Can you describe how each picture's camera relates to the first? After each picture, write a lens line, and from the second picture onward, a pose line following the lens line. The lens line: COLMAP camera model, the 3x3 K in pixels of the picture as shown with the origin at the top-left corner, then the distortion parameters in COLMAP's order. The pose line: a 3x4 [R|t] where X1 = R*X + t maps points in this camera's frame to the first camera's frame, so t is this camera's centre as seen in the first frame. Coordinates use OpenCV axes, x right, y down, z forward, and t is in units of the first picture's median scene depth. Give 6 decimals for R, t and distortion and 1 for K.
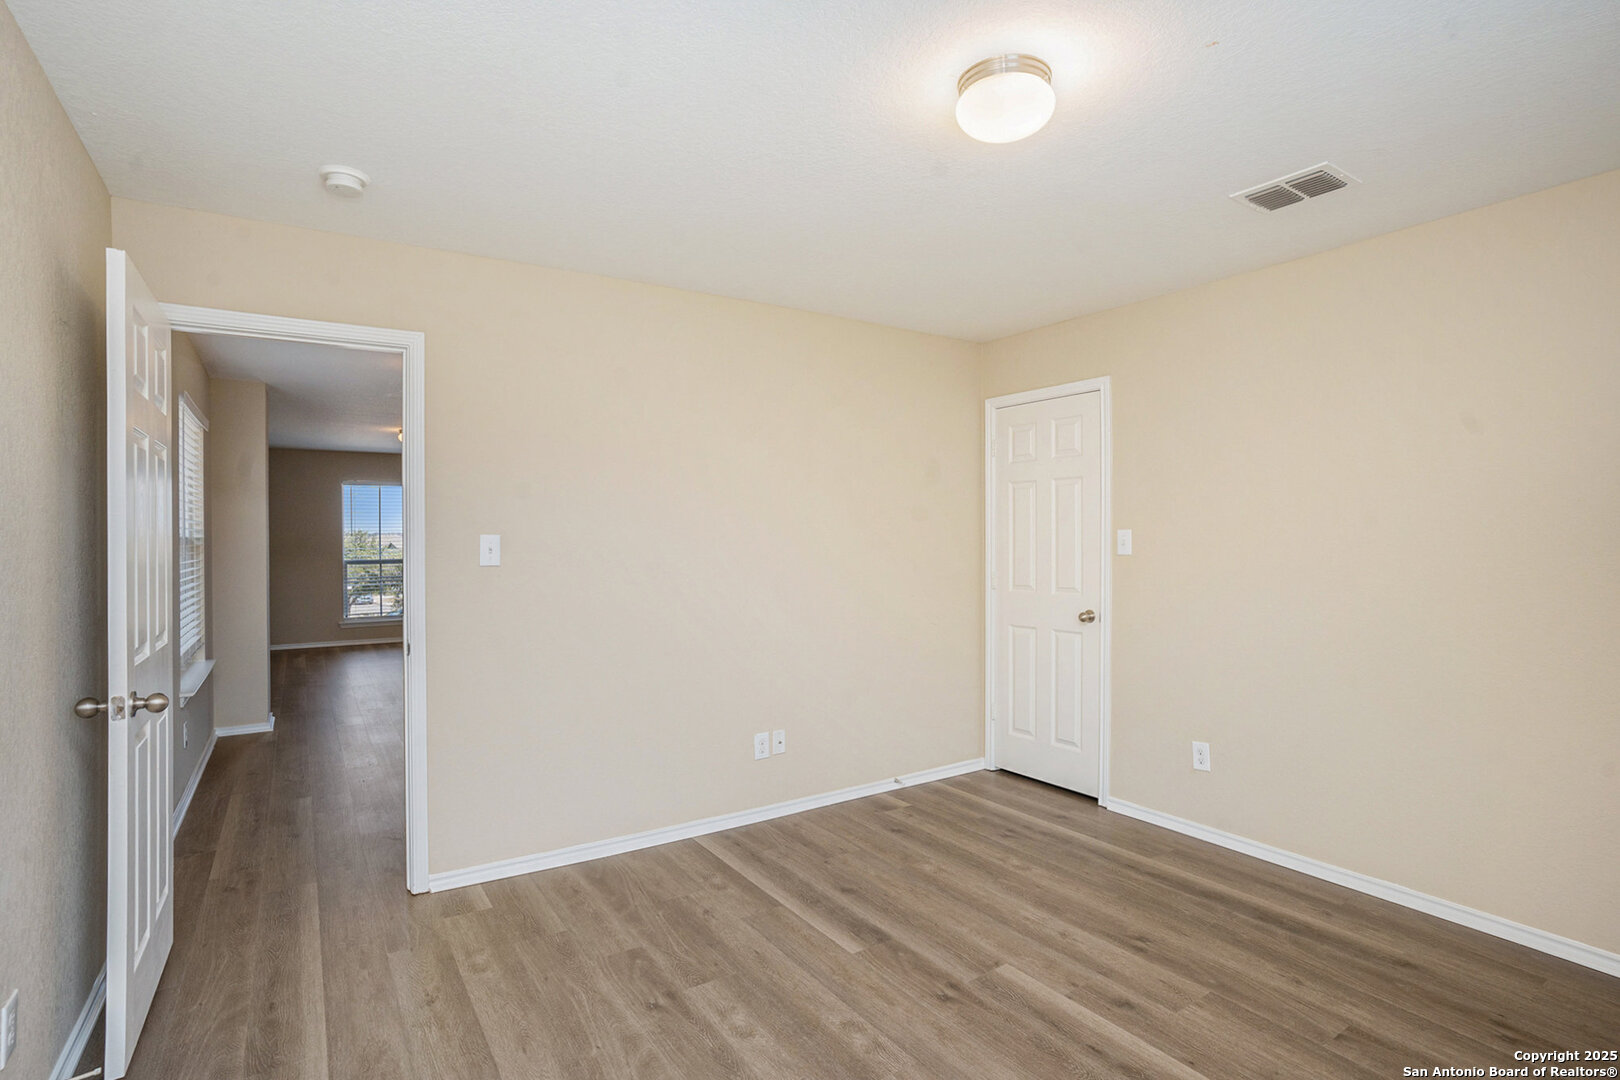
lens RADIAL K [[807.4, 0, 816.1], [0, 807.4, 539.2], [0, 0, 1]] dist [-0.084653, 0.049857]
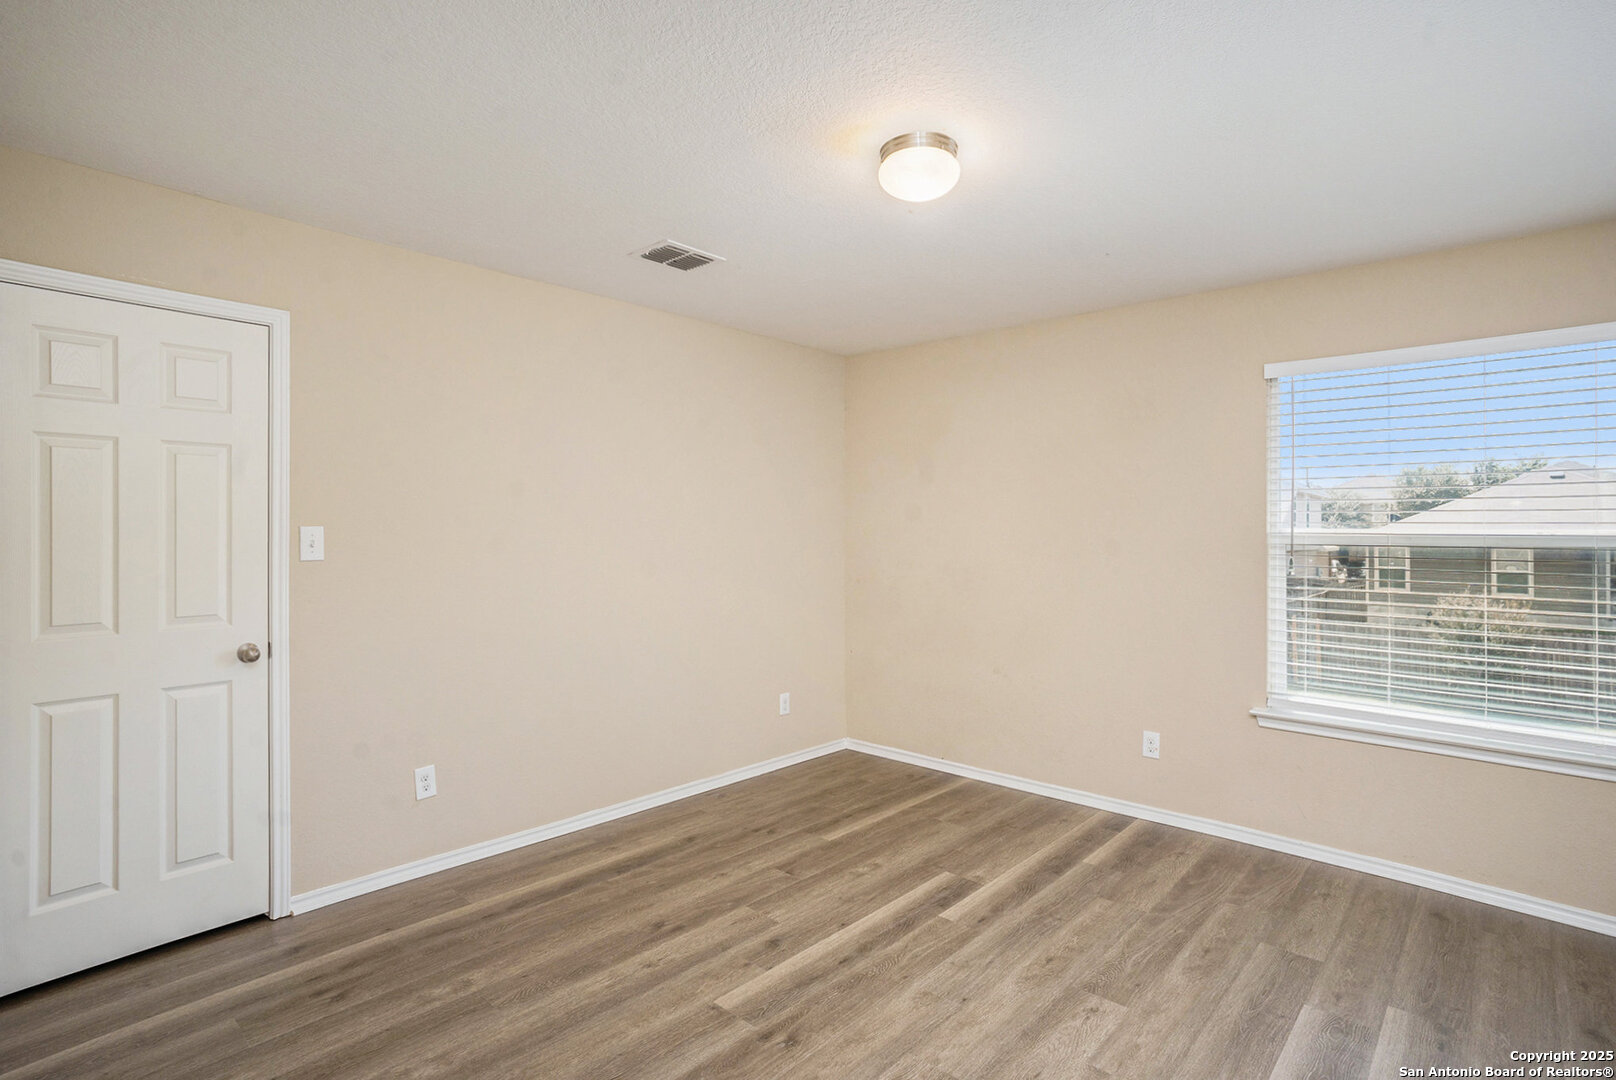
lens RADIAL K [[801.3, 0, 802.6], [0, 801.3, 540.7], [0, 0, 1]] dist [-0.091837, 0.063891]
pose [[-0.242723, -0.001553, 0.970094, -0.596332], [0.005509, 0.999980, 0.002979, 0.002389], [-0.970080, 0.006068, -0.242710, 1.008751]]
